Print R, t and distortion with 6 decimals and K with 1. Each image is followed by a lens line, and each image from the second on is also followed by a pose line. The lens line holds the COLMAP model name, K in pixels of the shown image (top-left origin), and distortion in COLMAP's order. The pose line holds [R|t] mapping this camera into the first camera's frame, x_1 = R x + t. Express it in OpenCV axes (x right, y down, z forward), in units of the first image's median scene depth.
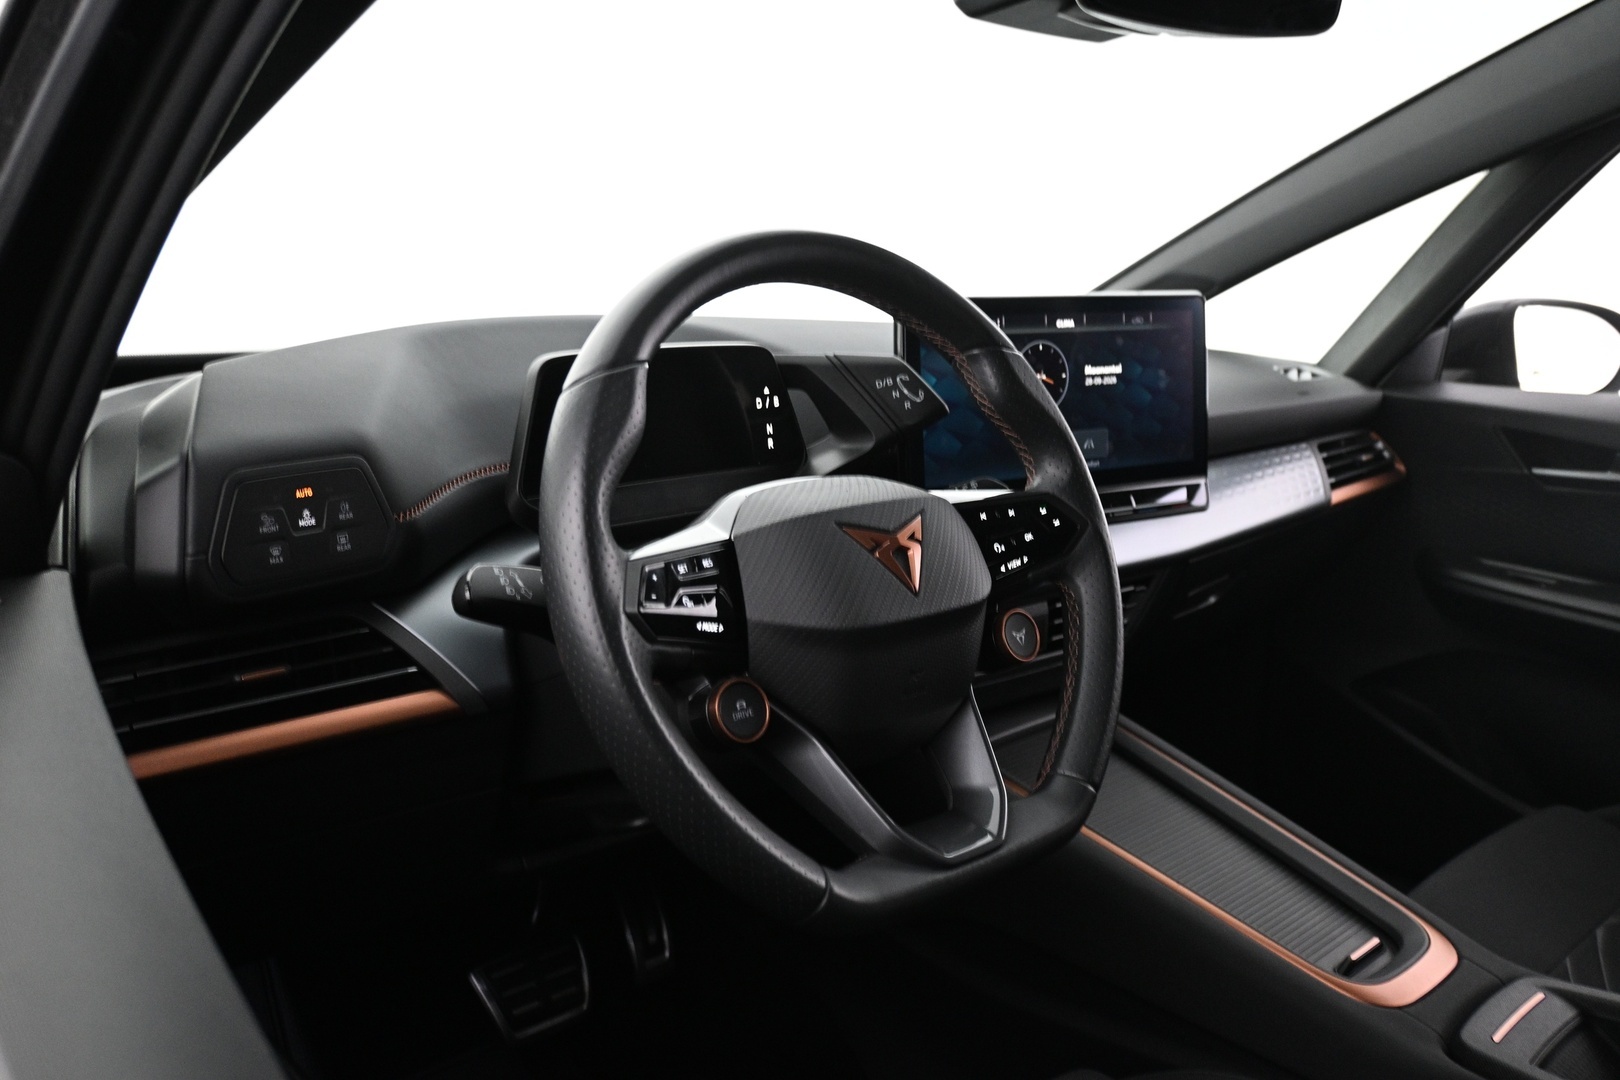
lens RADIAL K [[1261.7, 0, 811.2], [0, 1261.7, 529.8], [0, 0, 1]] dist [0.002703, -0.009187]
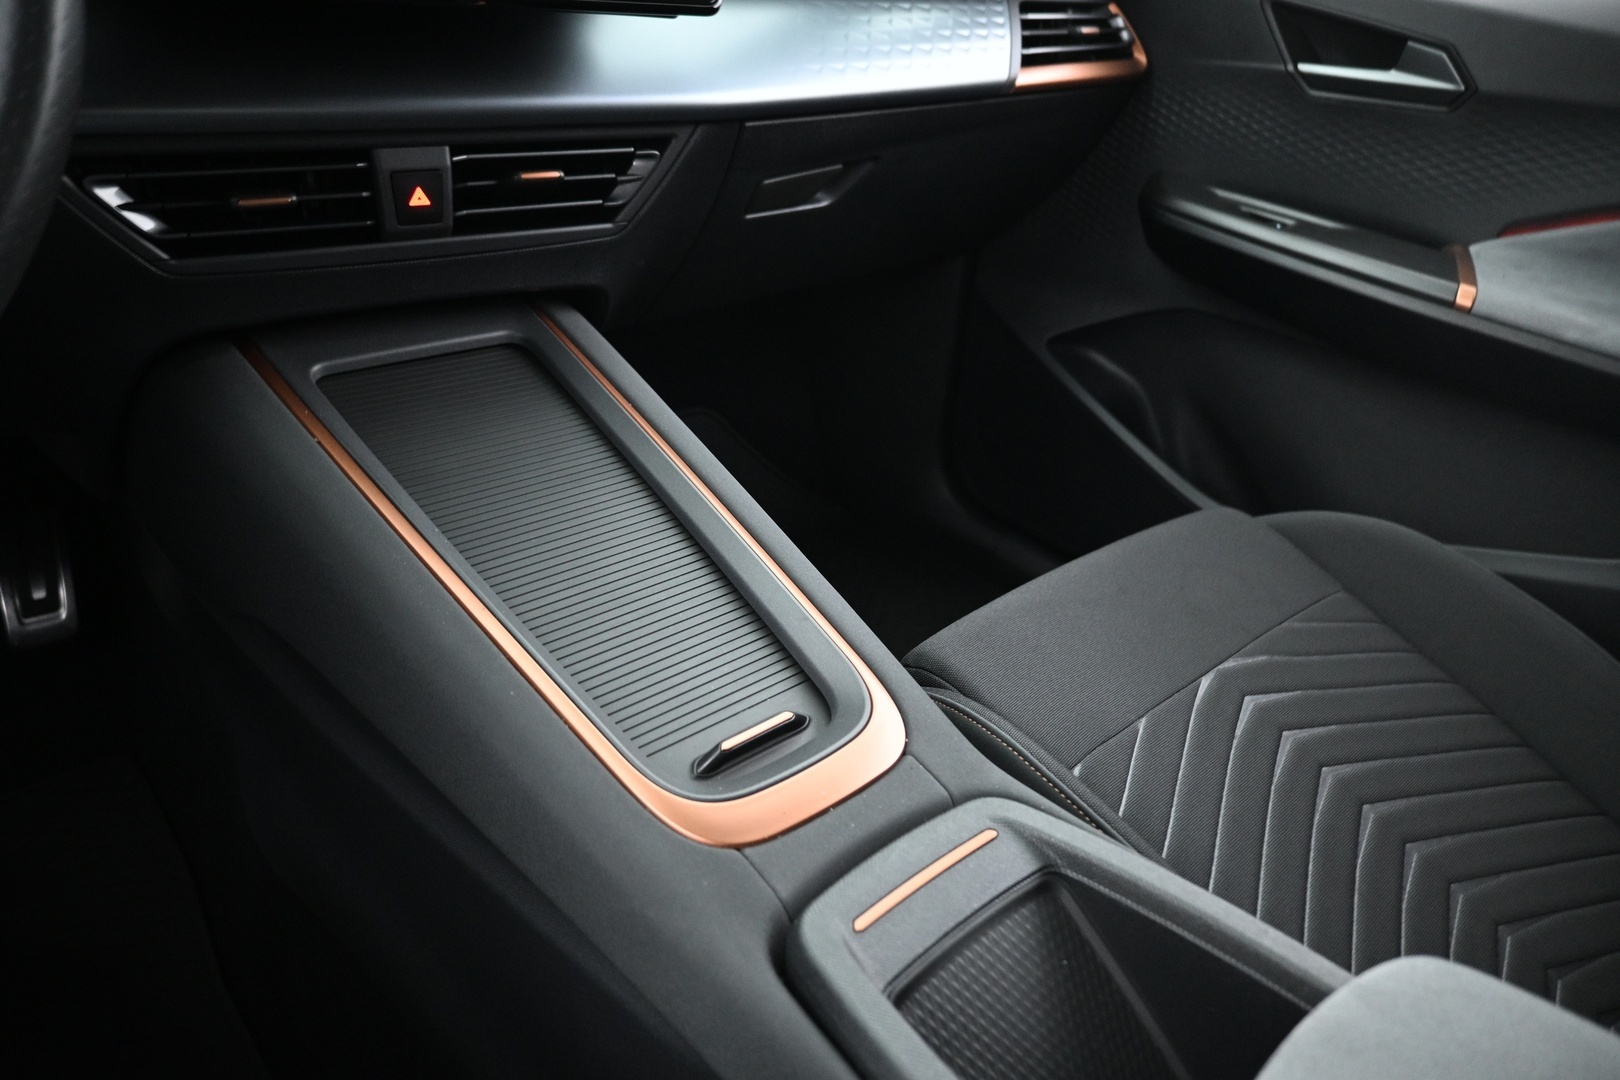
lens RADIAL K [[1099.8, 0, 811.8], [0, 1099.8, 536.7], [0, 0, 1]] dist [0.010073, -0.014640]
pose [[0.995175, 0.063346, 0.074921, 0.256864], [-0.082909, 0.951277, 0.296981, 0.048341], [-0.052458, -0.301760, 0.951940, 0.314546]]
